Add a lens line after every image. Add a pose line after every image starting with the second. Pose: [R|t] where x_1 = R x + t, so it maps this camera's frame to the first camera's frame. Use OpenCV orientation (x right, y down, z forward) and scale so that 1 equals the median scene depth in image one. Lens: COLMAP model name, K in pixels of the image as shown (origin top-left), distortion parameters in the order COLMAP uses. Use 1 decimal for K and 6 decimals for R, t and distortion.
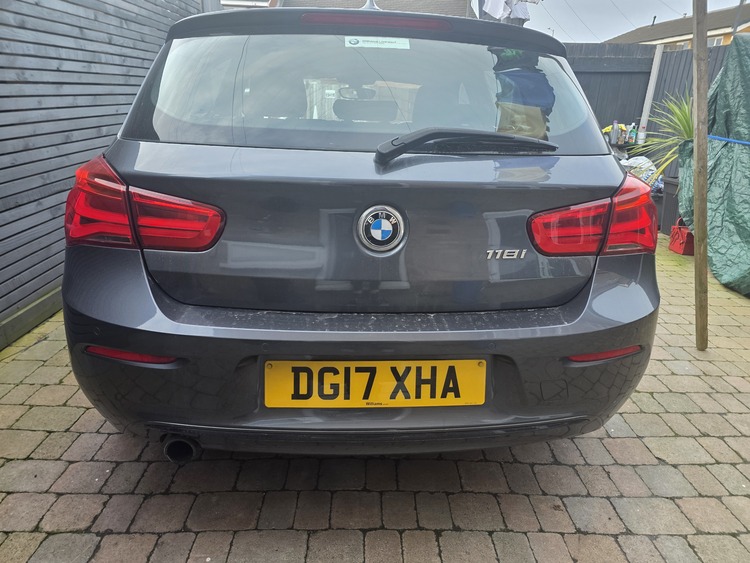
lens RADIAL K [[511.4, 0, 374.7], [0, 511.4, 284.3], [0, 0, 1]] dist [0.004110, -0.026215]
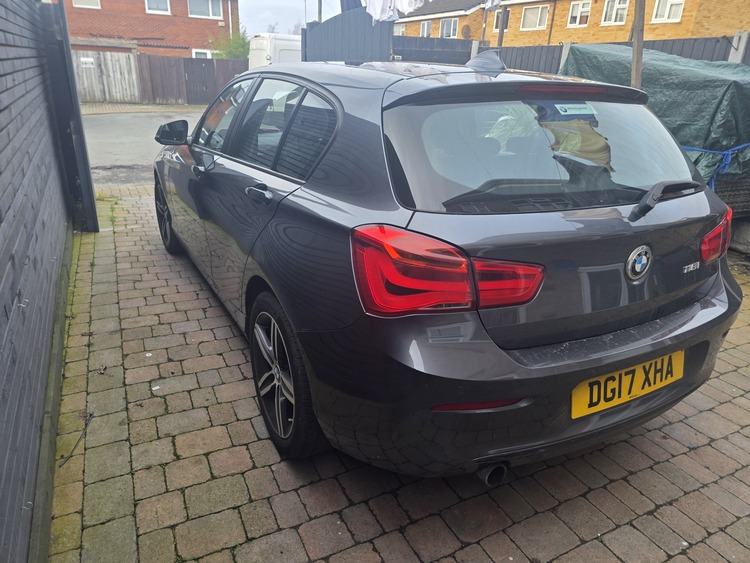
lens RADIAL K [[511.4, 0, 336.7], [0, 511.4, 296.4], [0, 0, 1]] dist [0.004110, -0.026215]
pose [[0.912772, -0.164196, 0.374014, -1.136975], [0.135301, 0.985494, 0.102444, -0.252046], [-0.385410, -0.042904, 0.921748, 0.107256]]
